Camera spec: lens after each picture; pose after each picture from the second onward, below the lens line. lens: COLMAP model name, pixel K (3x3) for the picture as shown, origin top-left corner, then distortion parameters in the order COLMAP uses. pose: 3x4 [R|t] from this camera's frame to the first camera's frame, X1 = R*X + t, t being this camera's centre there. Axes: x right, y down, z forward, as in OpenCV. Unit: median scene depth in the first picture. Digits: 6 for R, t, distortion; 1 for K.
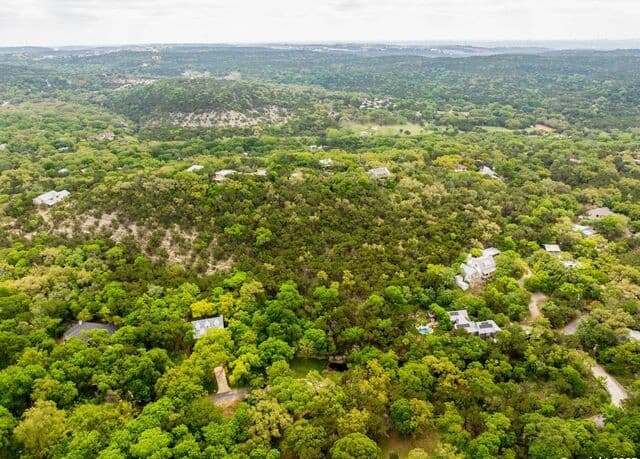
lens RADIAL K [[452.2, 0, 319.1], [0, 452.2, 228.4], [0, 0, 1]] dist [-0.039334, 0.004454]
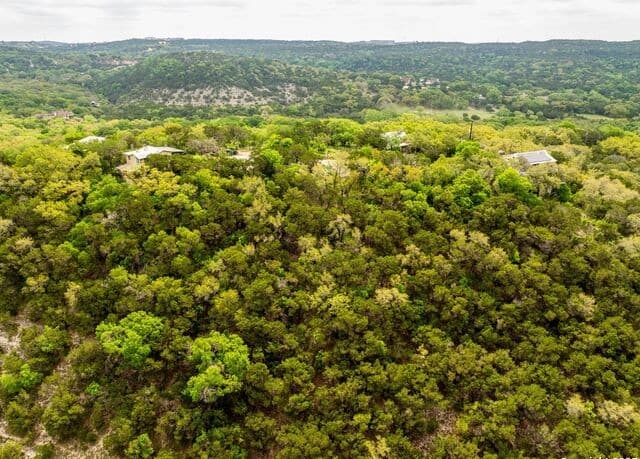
lens RADIAL K [[452.2, 0, 319.0], [0, 452.2, 232.0], [0, 0, 1]] dist [-0.039334, 0.004454]
pose [[0.998985, 0.025700, -0.037004, -0.048275], [-0.025645, 0.999669, 0.001978, -0.063208], [0.037042, -0.001027, 0.999313, 0.661638]]
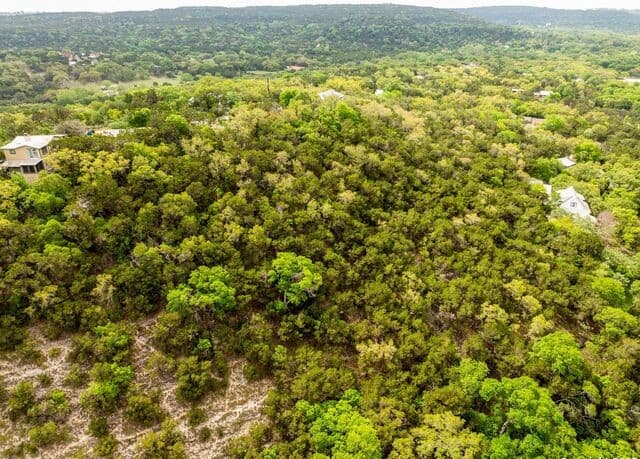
lens RADIAL K [[452.2, 0, 318.4], [0, 452.2, 234.5], [0, 0, 1]] dist [-0.039334, 0.004454]
pose [[0.755572, -0.288321, 0.588202, -0.282538], [0.251306, 0.956805, 0.146186, -0.055259], [-0.604943, 0.037365, 0.795392, 0.649975]]
